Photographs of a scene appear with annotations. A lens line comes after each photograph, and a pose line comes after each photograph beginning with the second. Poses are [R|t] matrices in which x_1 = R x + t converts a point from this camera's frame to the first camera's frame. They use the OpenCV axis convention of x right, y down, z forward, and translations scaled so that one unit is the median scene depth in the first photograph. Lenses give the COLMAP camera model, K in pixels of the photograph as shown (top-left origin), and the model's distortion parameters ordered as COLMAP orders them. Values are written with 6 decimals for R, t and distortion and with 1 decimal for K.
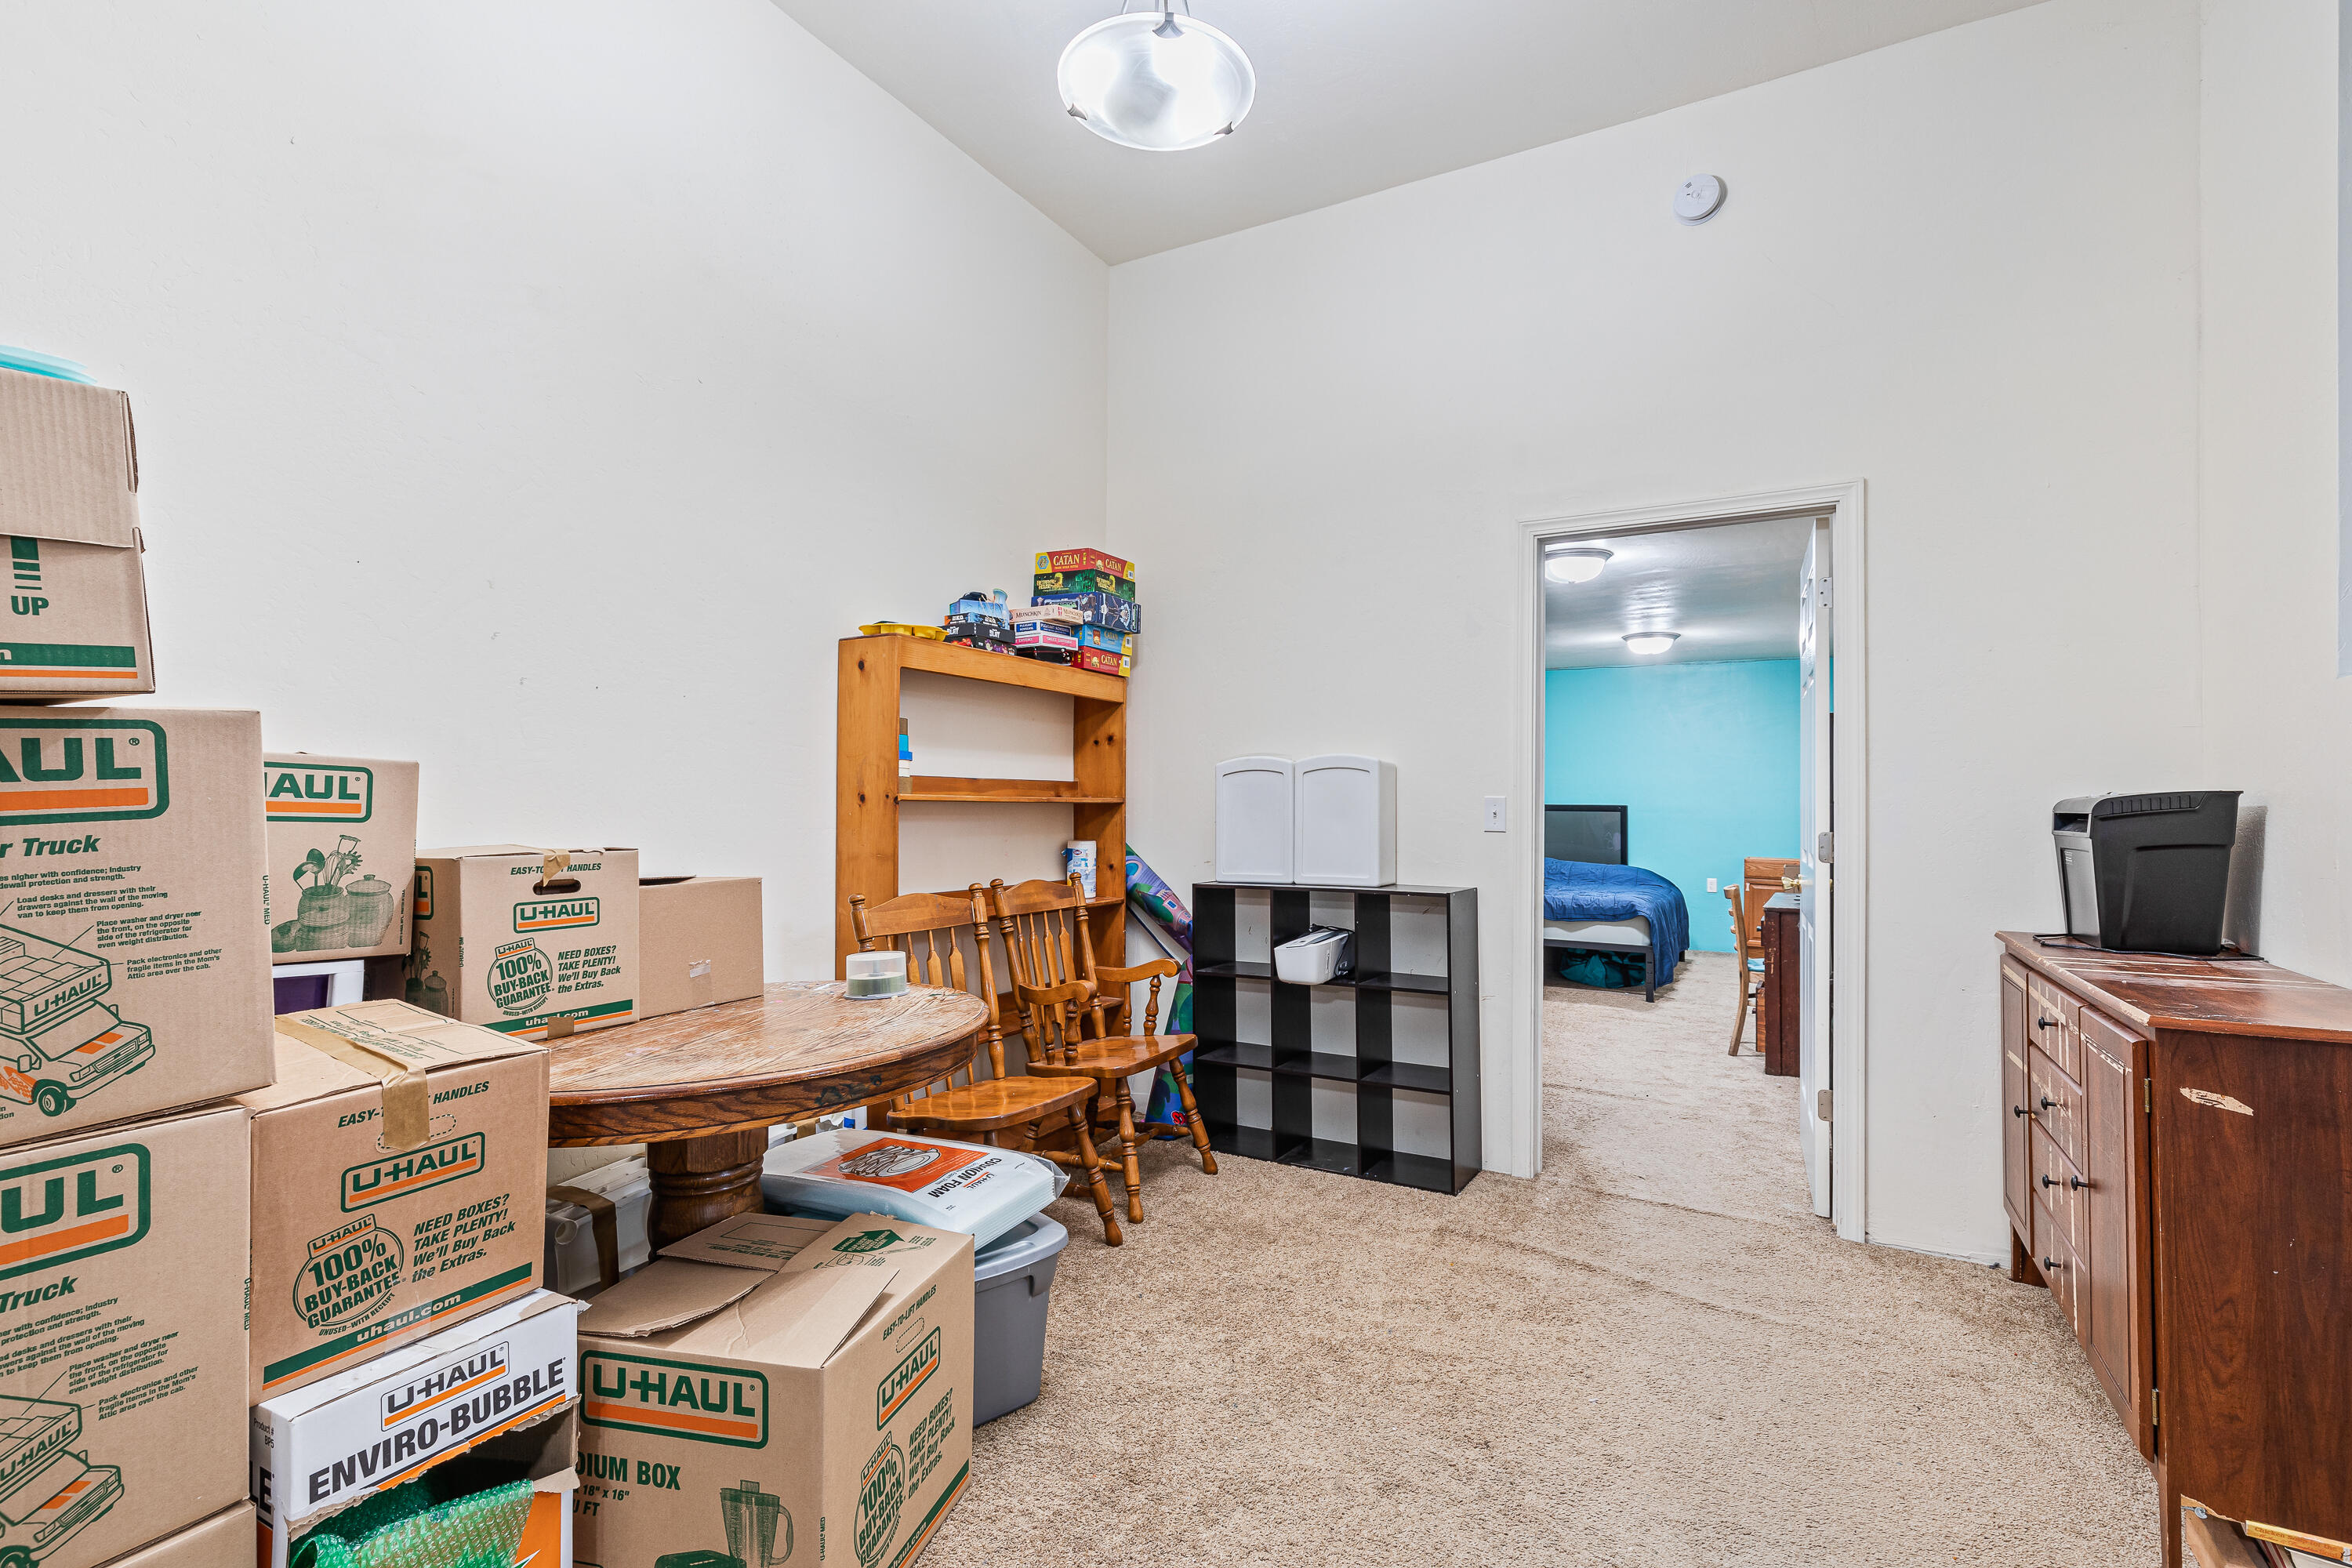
lens RADIAL K [[1087.0, 0, 1172.3], [0, 1087.0, 786.5], [0, 0, 1]] dist [0.002505, 0.000266]
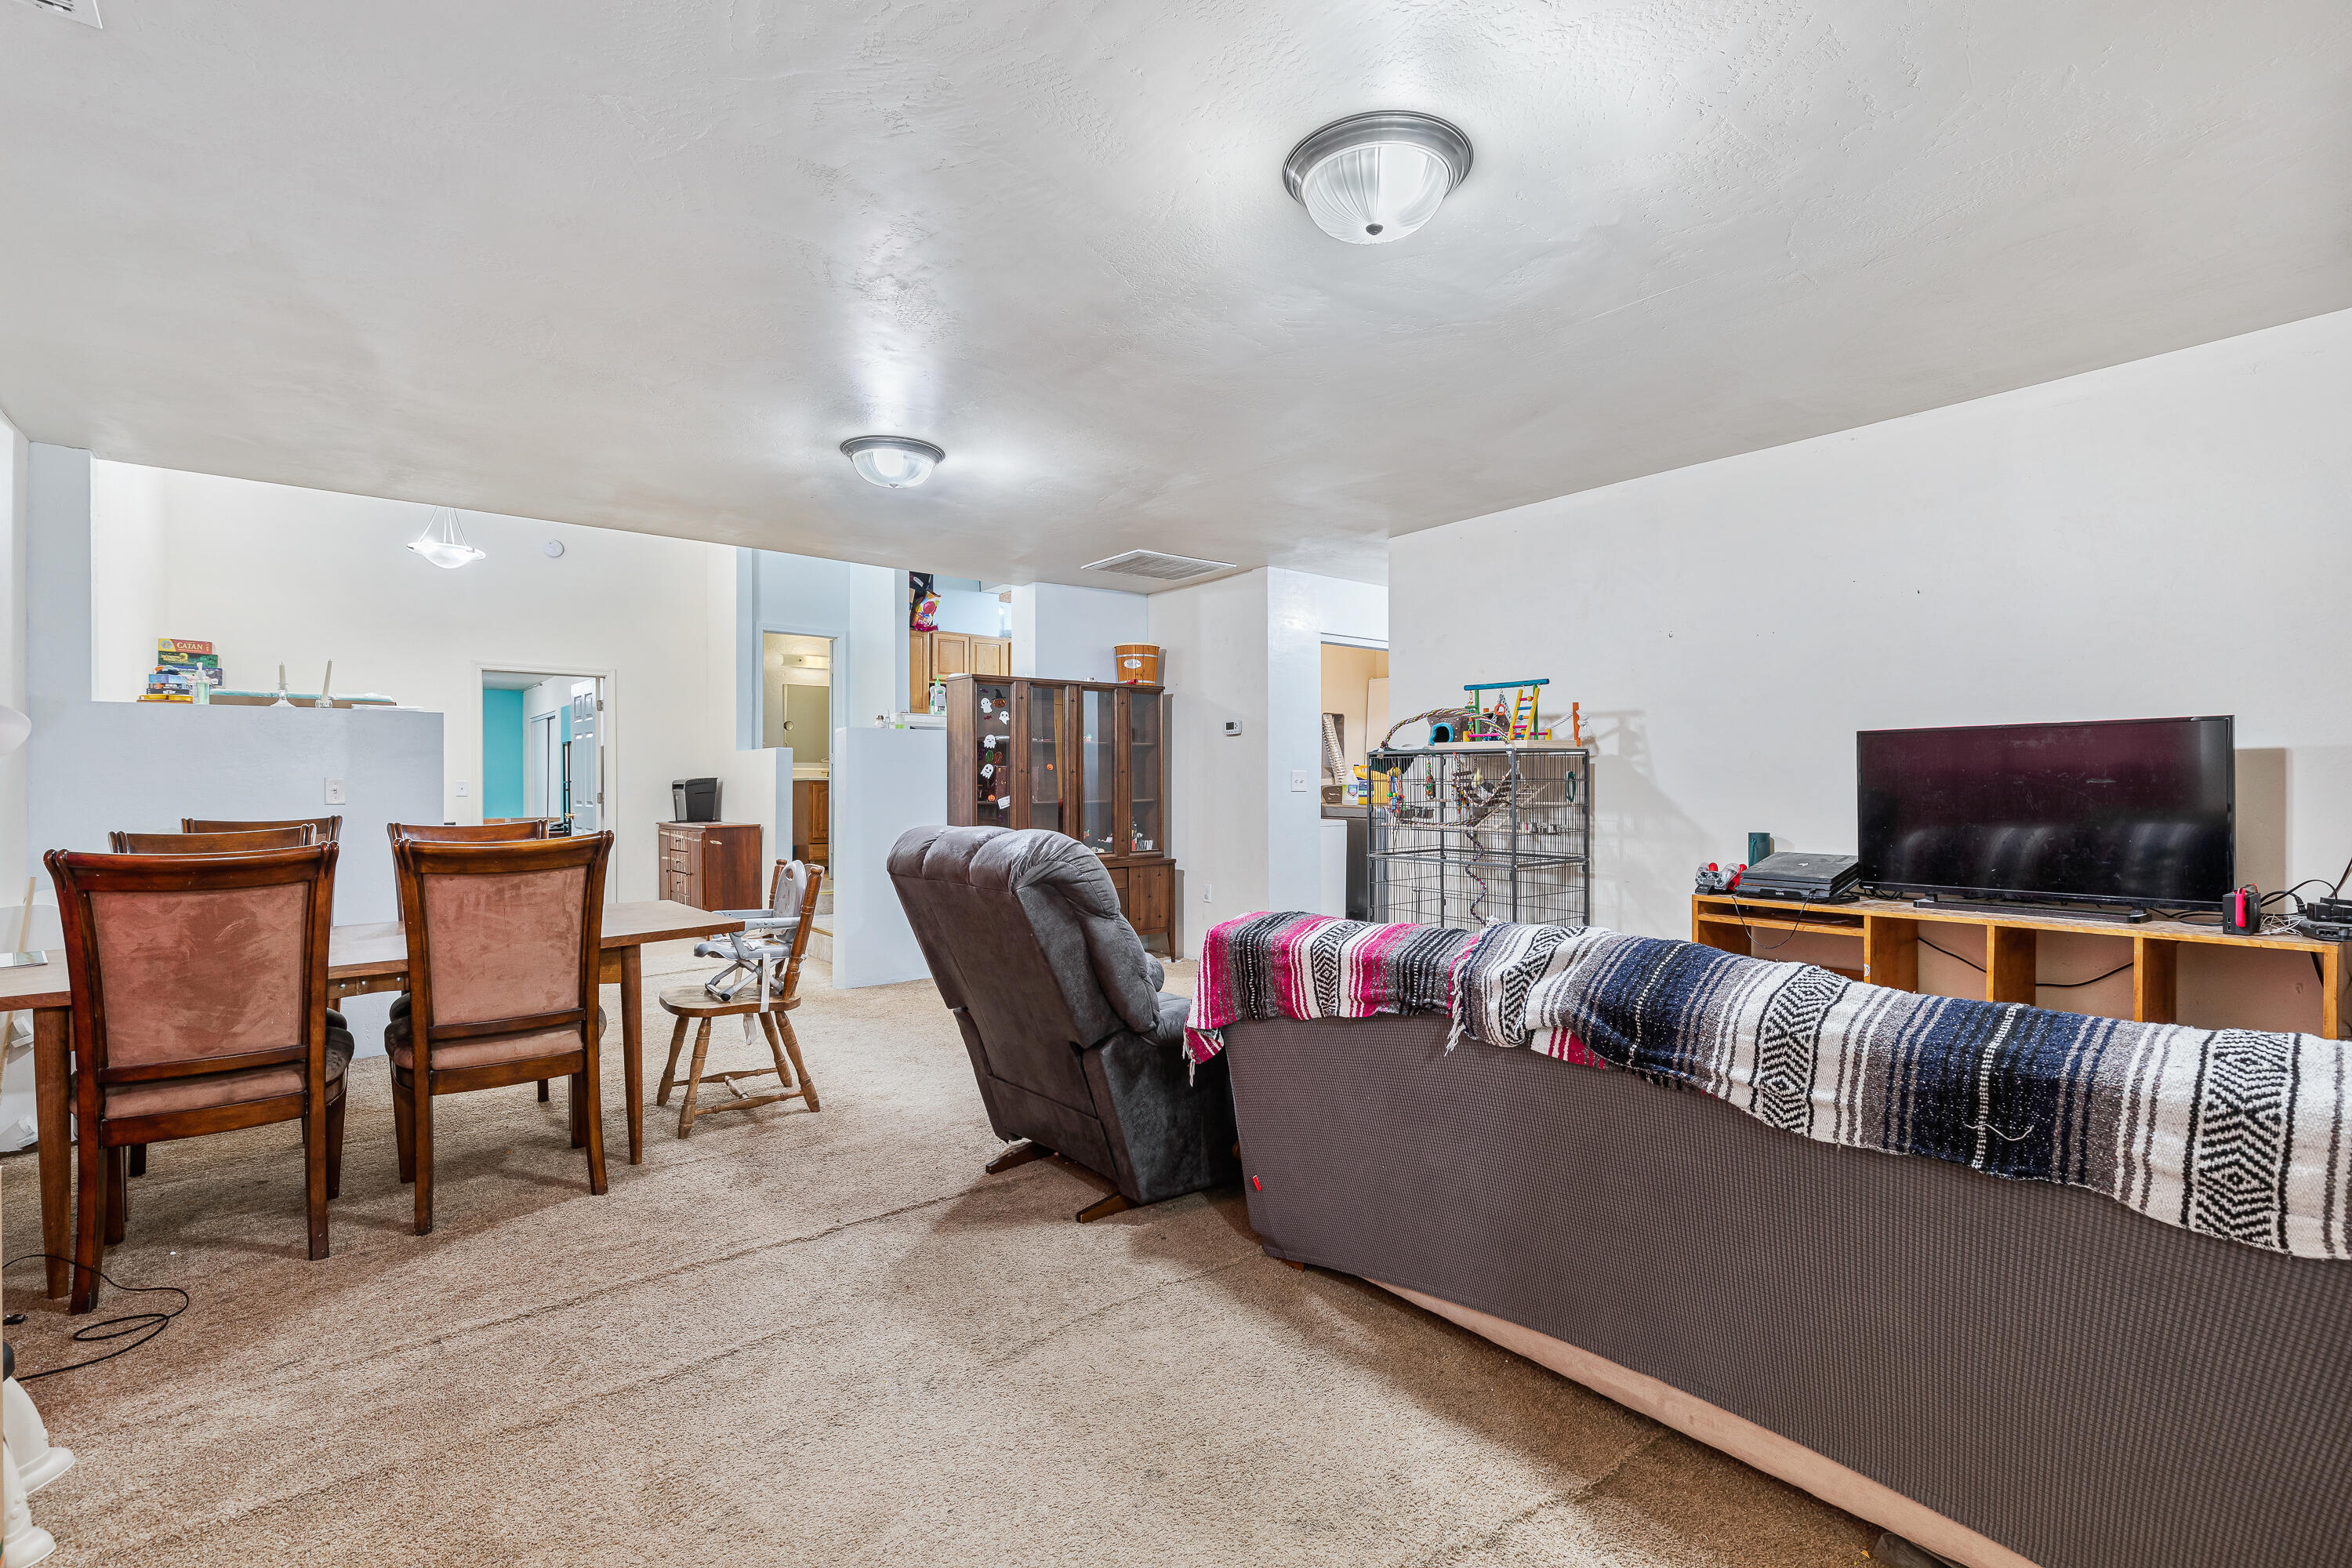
lens RADIAL K [[1087.0, 0, 1184.5], [0, 1087.0, 774.9], [0, 0, 1]] dist [0.002505, 0.000266]
pose [[0.368350, -0.012616, 0.929602, -1.871292], [-0.012831, 0.999744, 0.018652, -0.094761], [-0.929599, -0.018798, 0.368094, -1.835957]]
